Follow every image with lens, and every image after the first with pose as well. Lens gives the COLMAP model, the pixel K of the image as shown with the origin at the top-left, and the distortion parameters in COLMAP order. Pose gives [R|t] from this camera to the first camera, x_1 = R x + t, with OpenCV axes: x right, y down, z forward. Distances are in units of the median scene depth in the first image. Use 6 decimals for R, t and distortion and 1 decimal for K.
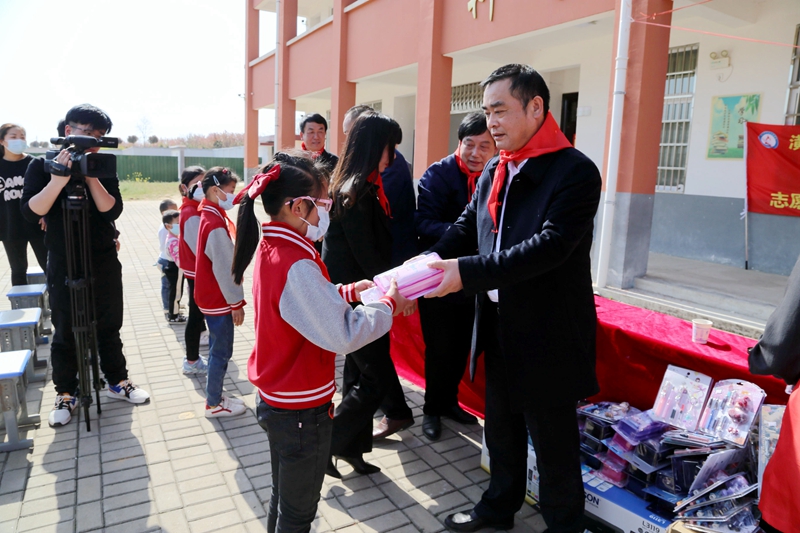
lens RADIAL K [[547.7, 0, 400.0], [0, 547.7, 266.5], [0, 0, 1]] dist [-0.118982, 0.059753]
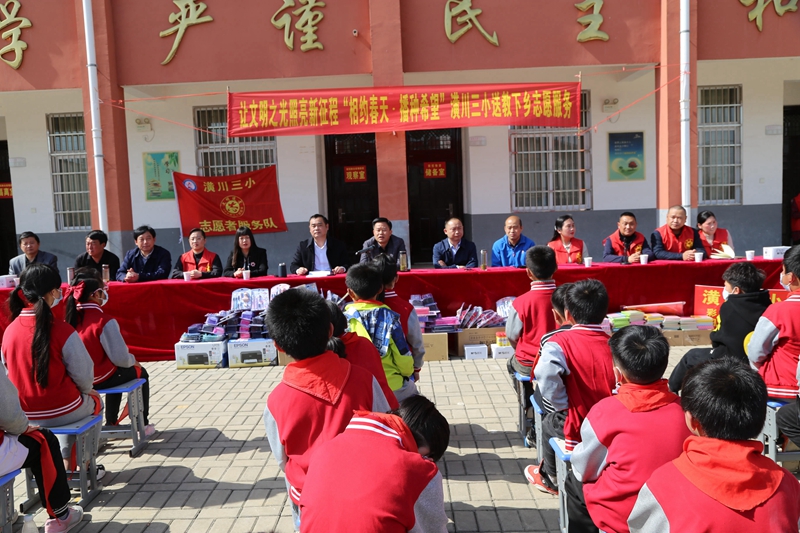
lens RADIAL K [[655.6, 0, 389.0], [0, 655.6, 271.1], [0, 0, 1]] dist [-0.025351, 0.012569]
pose [[0.530987, -0.134186, 0.836688, -0.590107], [0.205518, 0.978295, 0.026469, 0.054834], [-0.822080, 0.157899, 0.547040, -0.419509]]
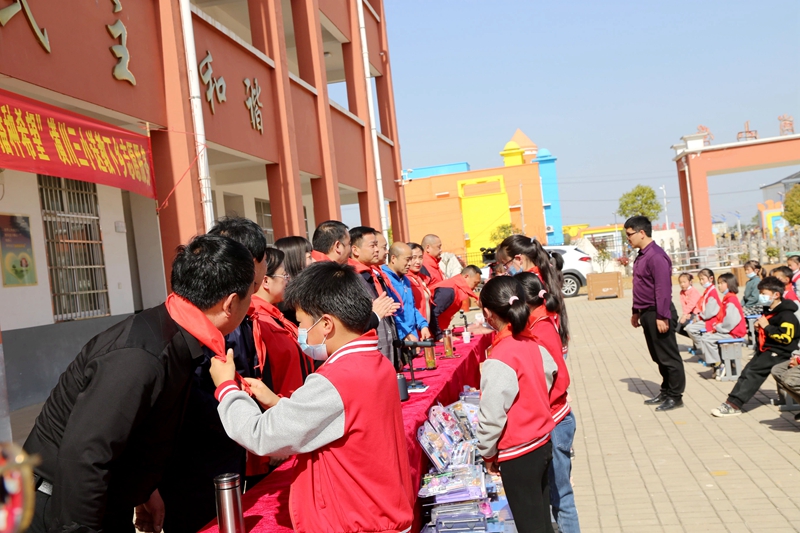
lens RADIAL K [[913.8, 0, 400.0], [0, 913.8, 266.5], [0, 0, 1]] dist [0.001470, 0.001983]
pose [[-0.761958, 0.049864, 0.645704, -0.321086], [0.192788, 0.969295, 0.152645, -0.182064], [-0.618266, 0.240793, -0.748175, 0.910257]]
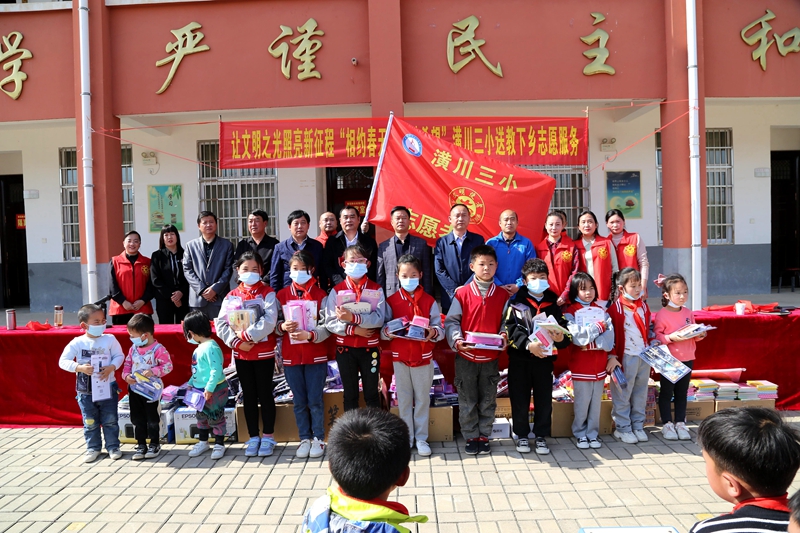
lens RADIAL K [[547.7, 0, 400.0], [0, 547.7, 266.5], [0, 0, 1]] dist [-0.118982, 0.059753]
pose [[0.522646, -0.086564, 0.848144, -0.284143], [0.193409, 0.980933, -0.019066, 0.029414], [-0.830322, 0.174003, 0.529423, -0.248809]]
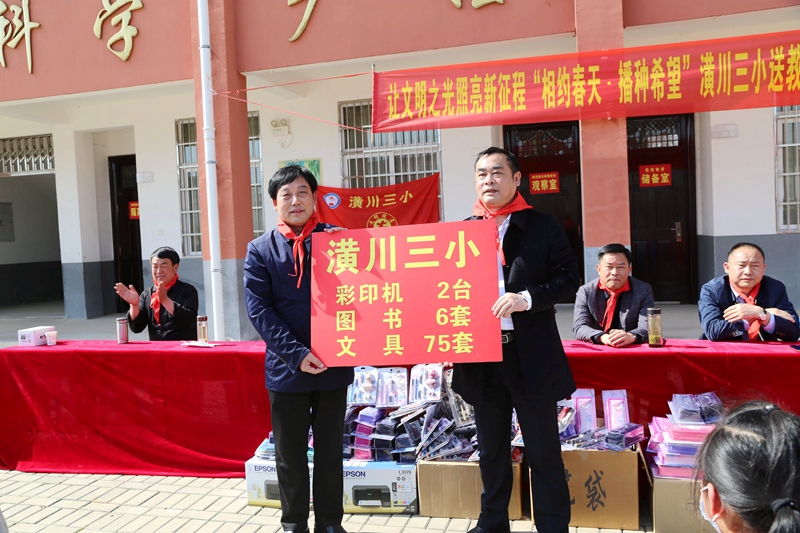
lens RADIAL K [[680.4, 0, 400.0], [0, 680.4, 266.5], [0, 0, 1]] dist [-0.035920, 0.005808]
pose [[0.719117, -0.095306, 0.688323, -0.236928], [0.188496, 0.980164, -0.061214, 0.014818], [-0.668835, 0.173766, 0.722817, -0.139853]]
